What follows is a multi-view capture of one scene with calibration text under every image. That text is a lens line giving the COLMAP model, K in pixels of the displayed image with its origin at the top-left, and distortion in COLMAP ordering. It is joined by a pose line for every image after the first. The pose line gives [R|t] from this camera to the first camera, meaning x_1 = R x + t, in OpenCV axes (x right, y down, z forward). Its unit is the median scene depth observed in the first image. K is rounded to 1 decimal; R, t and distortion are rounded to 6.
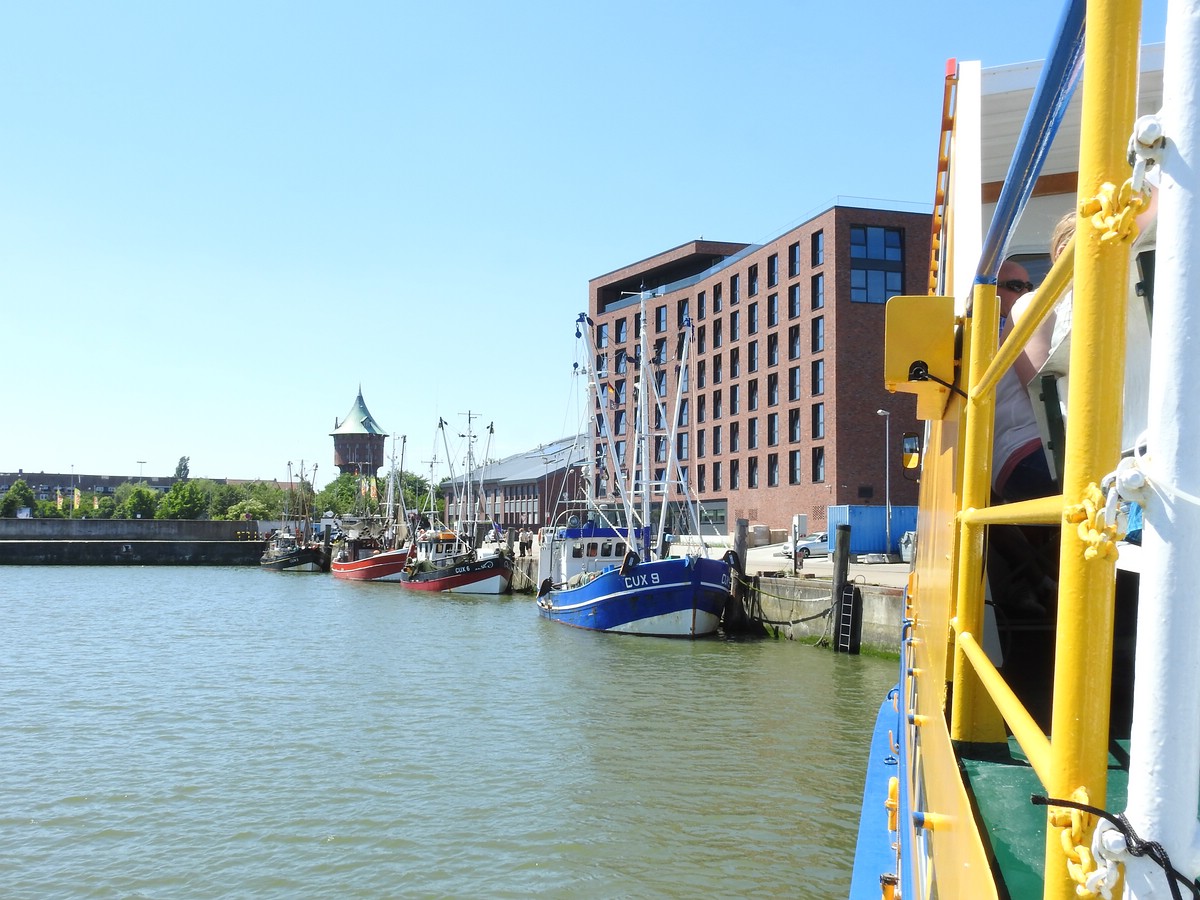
lens RADIAL K [[1201.2, 0, 604.0], [0, 1201.2, 455.6], [0, 0, 1]] dist [-0.020976, 0.000000]
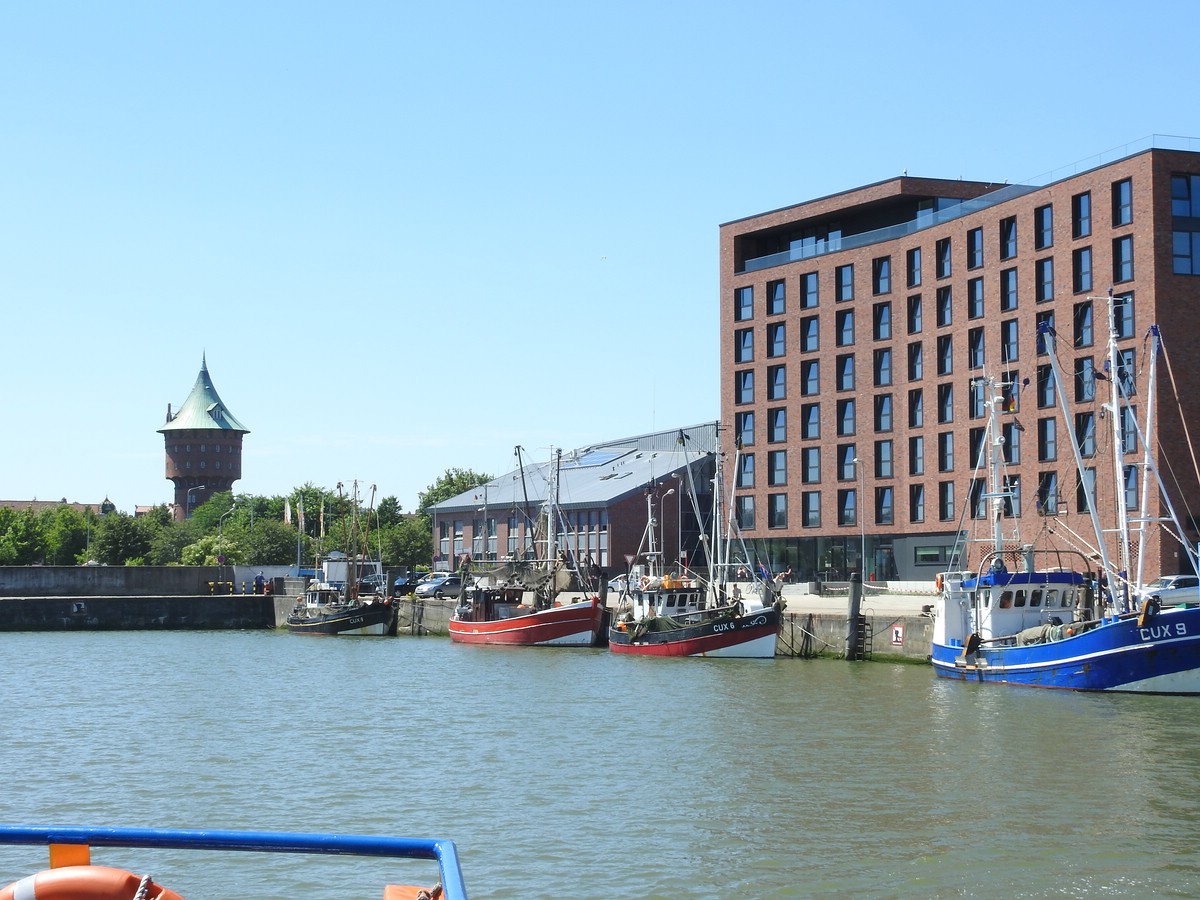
lens RADIAL K [[1910.9, 0, 599.6], [0, 1910.9, 452.5], [0, 0, 1]] dist [0.012253, 0.000000]
pose [[0.997764, -0.004230, 0.066708, -0.211700], [0.004325, 0.999990, -0.001286, -0.012667], [-0.066702, 0.001572, 0.997772, -0.169583]]
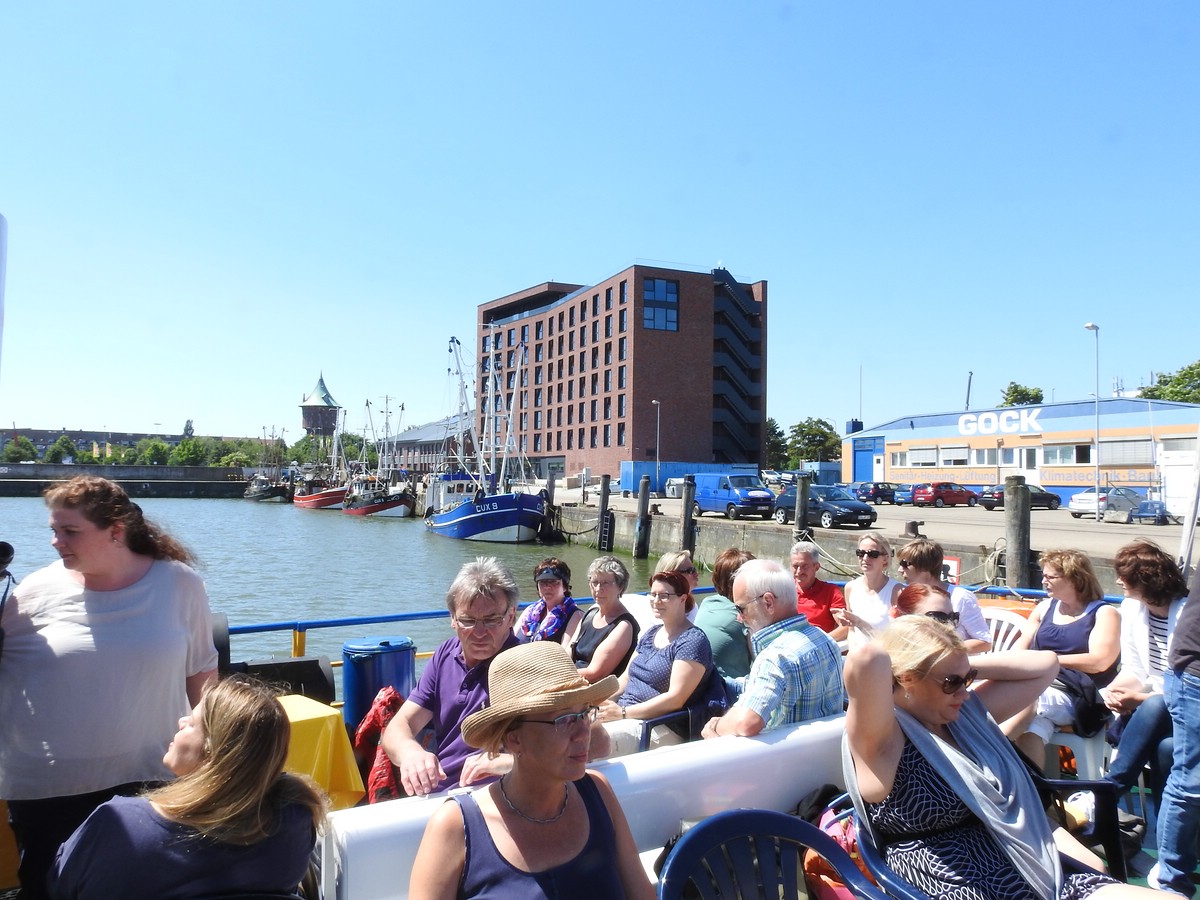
lens RADIAL K [[838.1, 0, 594.2], [0, 838.1, 449.8], [0, 0, 1]] dist [-0.002910, -0.005158]
pose [[0.993679, 0.011489, 0.111669, 0.022220], [-0.014931, 0.999437, 0.030036, -0.003638], [-0.111261, -0.031513, 0.993291, -0.053649]]
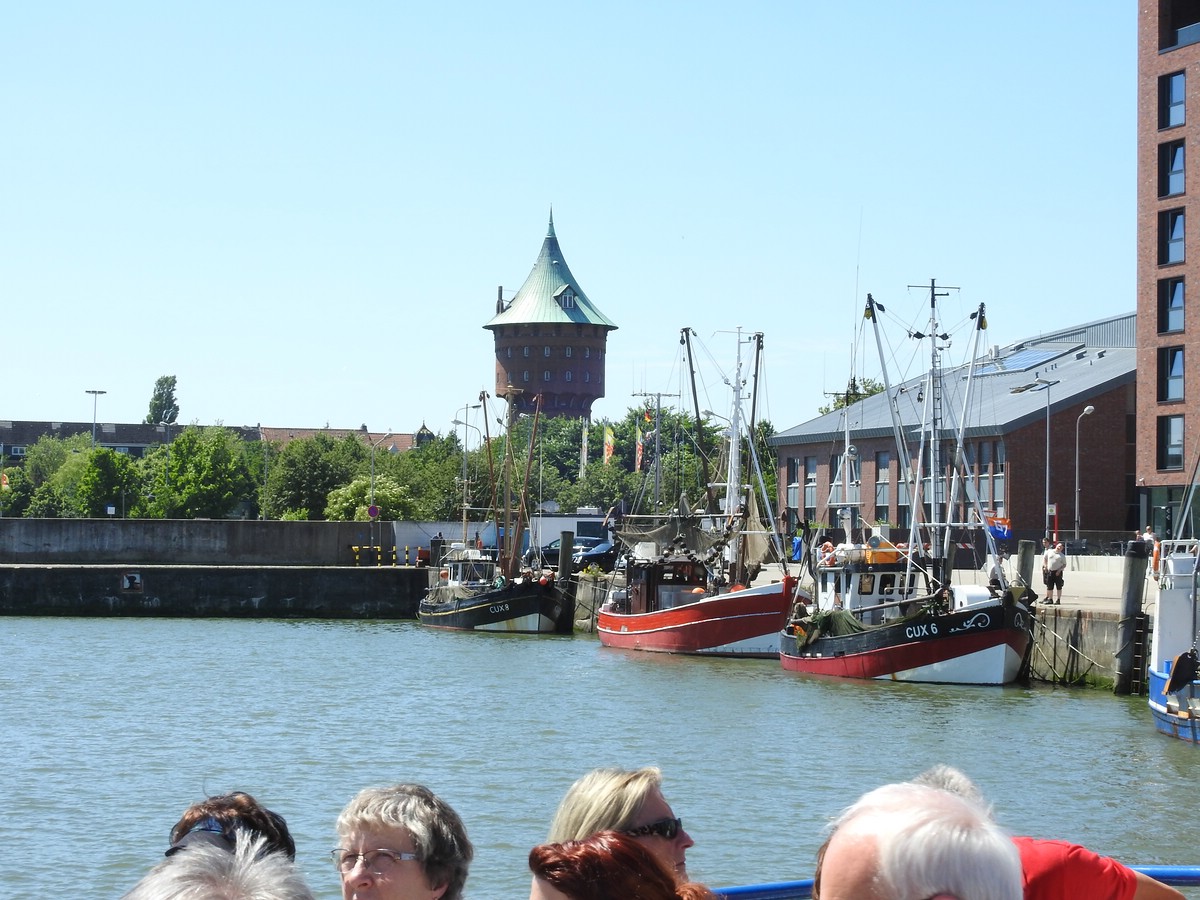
lens RADIAL K [[2781.2, 0, 657.8], [0, 2781.2, 524.0], [0, 0, 1]] dist [-0.068530, 0.000000]
pose [[0.989056, 0.001884, -0.147527, -0.048088], [0.006327, 0.998457, 0.055168, -0.003211], [0.147403, -0.055498, 0.987518, -0.037840]]
